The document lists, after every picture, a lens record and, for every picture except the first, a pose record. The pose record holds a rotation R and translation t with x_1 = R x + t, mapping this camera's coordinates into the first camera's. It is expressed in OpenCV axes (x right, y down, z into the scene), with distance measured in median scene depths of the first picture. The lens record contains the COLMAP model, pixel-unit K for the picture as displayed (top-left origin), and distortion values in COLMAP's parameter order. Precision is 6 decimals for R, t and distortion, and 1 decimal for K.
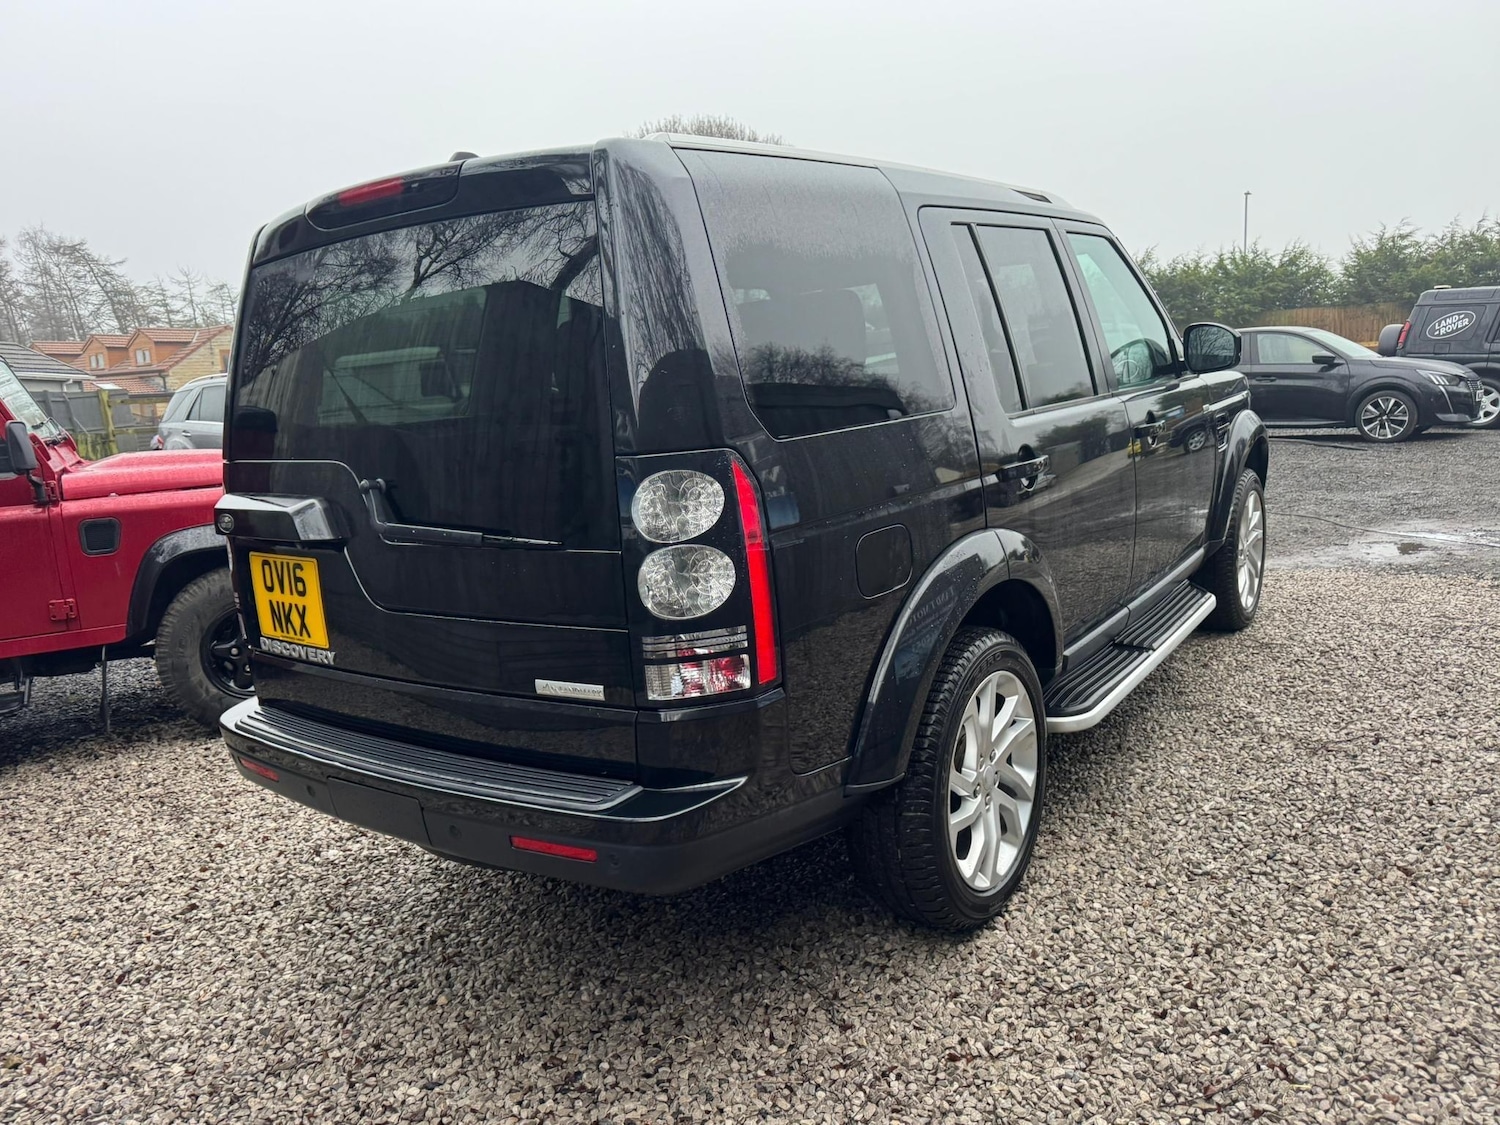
lens RADIAL K [[1216.7, 0, 758.8], [0, 1216.7, 541.3], [0, 0, 1]] dist [0.007712, -0.007397]
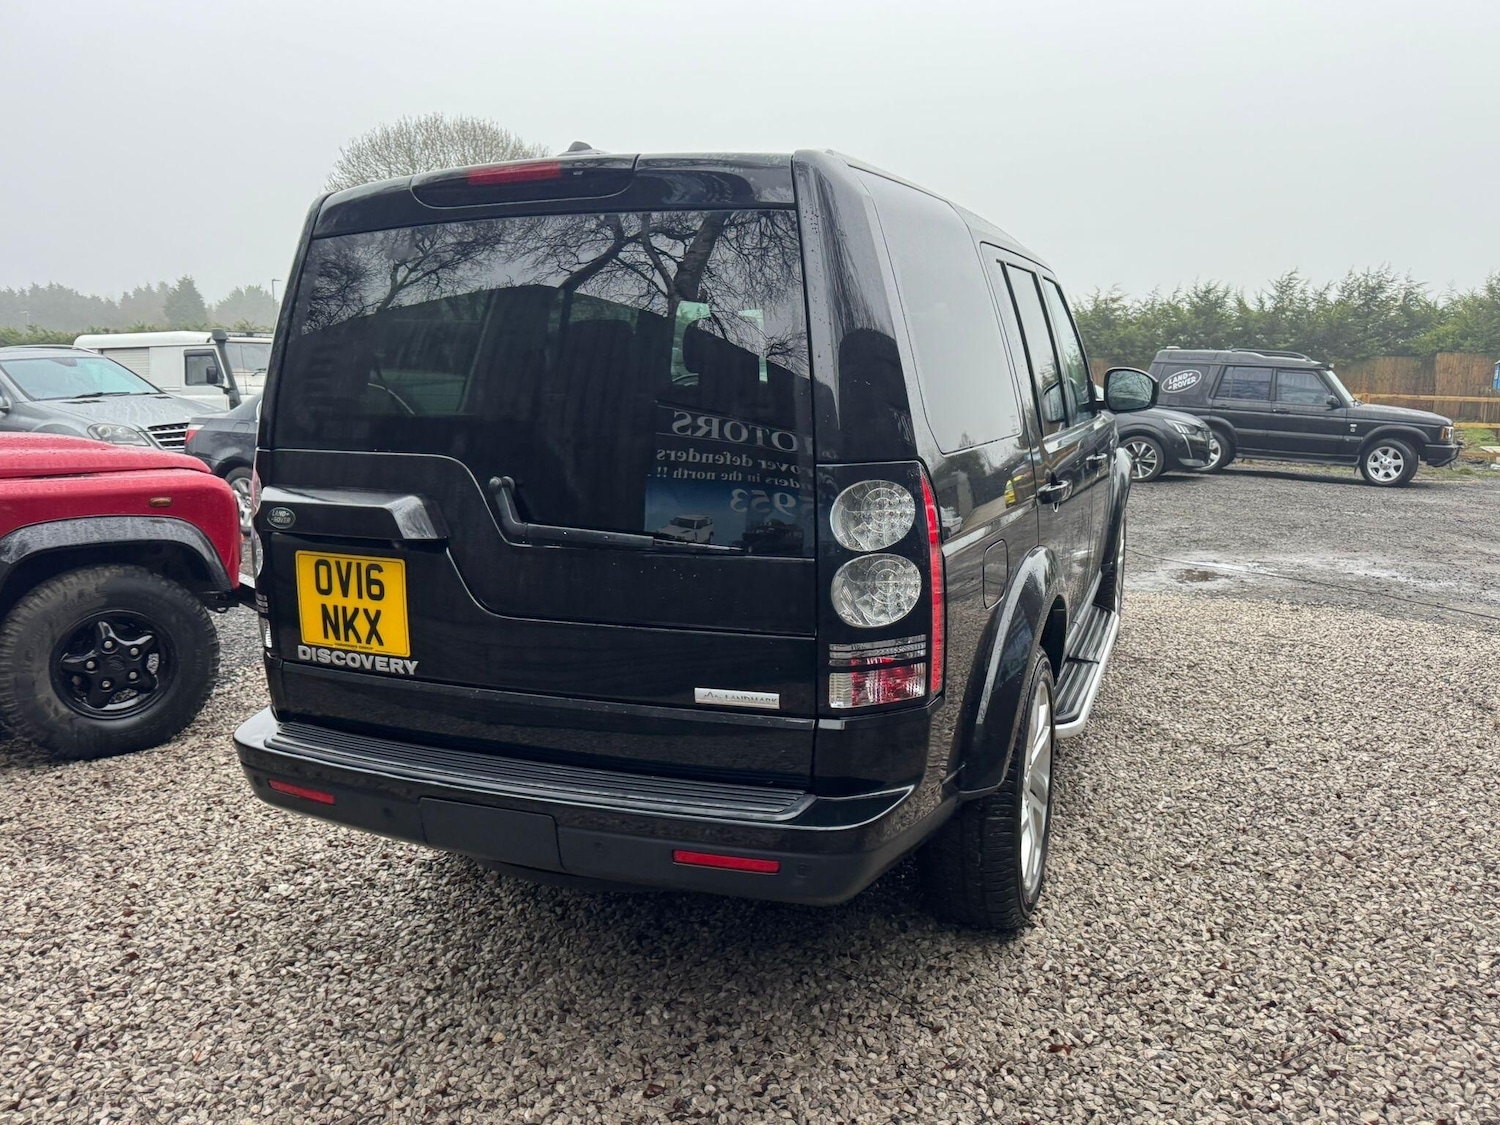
lens RADIAL K [[1214.7, 0, 784.2], [0, 1214.7, 519.2], [0, 0, 1]] dist [0.003604, -0.003253]
pose [[0.962444, 0.033661, 0.269384, -0.305680], [-0.024445, 0.998998, -0.037492, 0.010189], [-0.270376, 0.029499, 0.962303, 0.033114]]
